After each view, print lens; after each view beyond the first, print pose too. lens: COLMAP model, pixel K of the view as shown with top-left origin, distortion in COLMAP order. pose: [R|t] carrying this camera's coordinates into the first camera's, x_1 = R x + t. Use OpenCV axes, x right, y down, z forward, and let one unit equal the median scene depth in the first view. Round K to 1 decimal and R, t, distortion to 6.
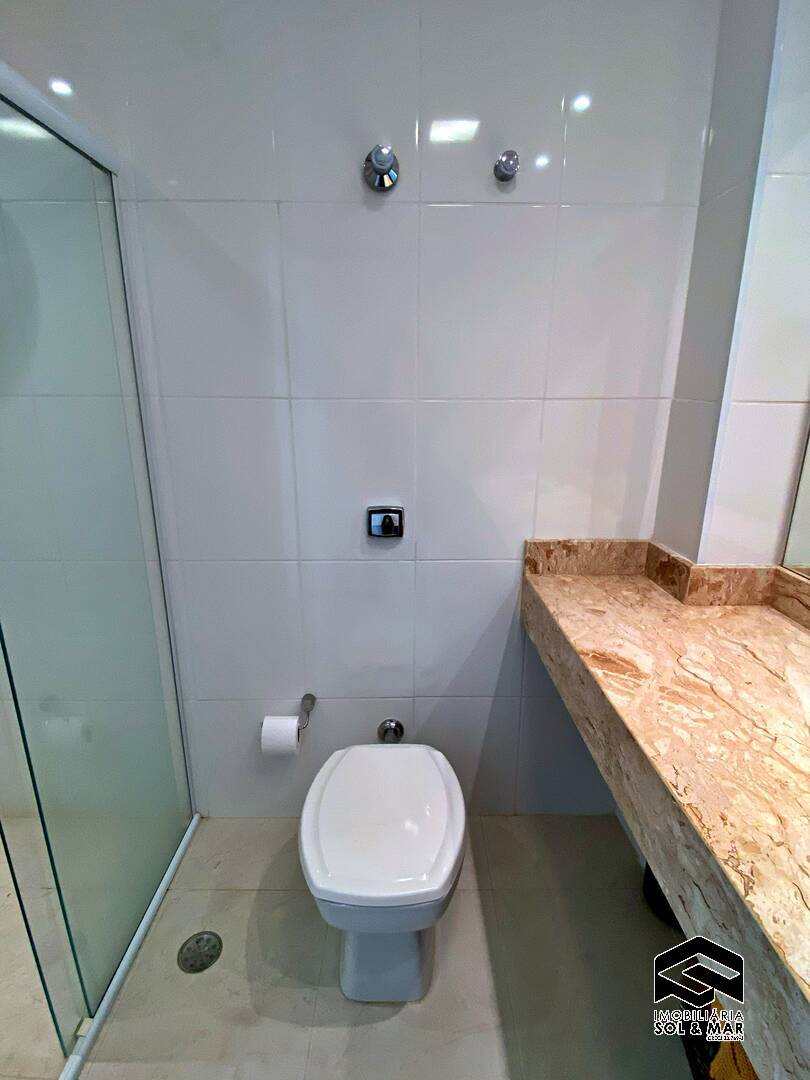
lens RADIAL K [[529.7, 0, 407.0], [0, 529.7, 534.3], [0, 0, 1]] dist [0.054354, -0.040889]
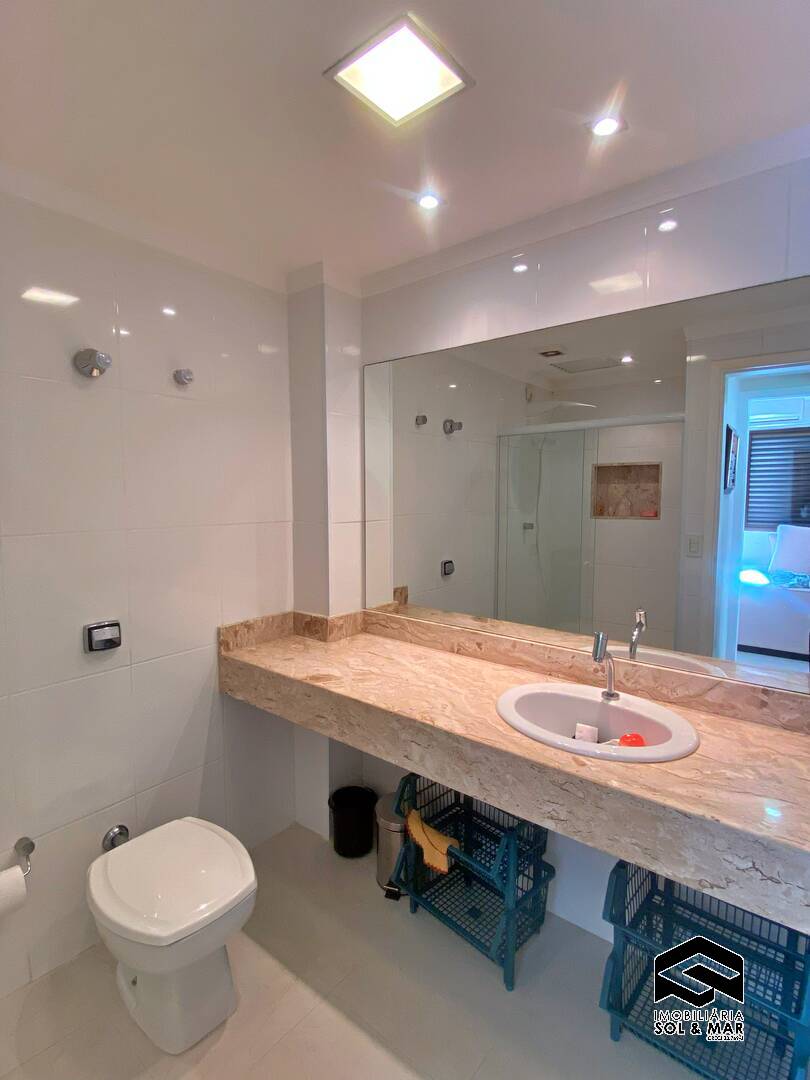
lens RADIAL K [[529.7, 0, 407.0], [0, 529.7, 534.3], [0, 0, 1]] dist [0.054354, -0.040889]
pose [[0.641123, -0.068312, 0.764392, -0.550431], [0.214588, 0.972258, -0.093094, 0.012151], [-0.736826, 0.223714, 0.637996, -0.288380]]
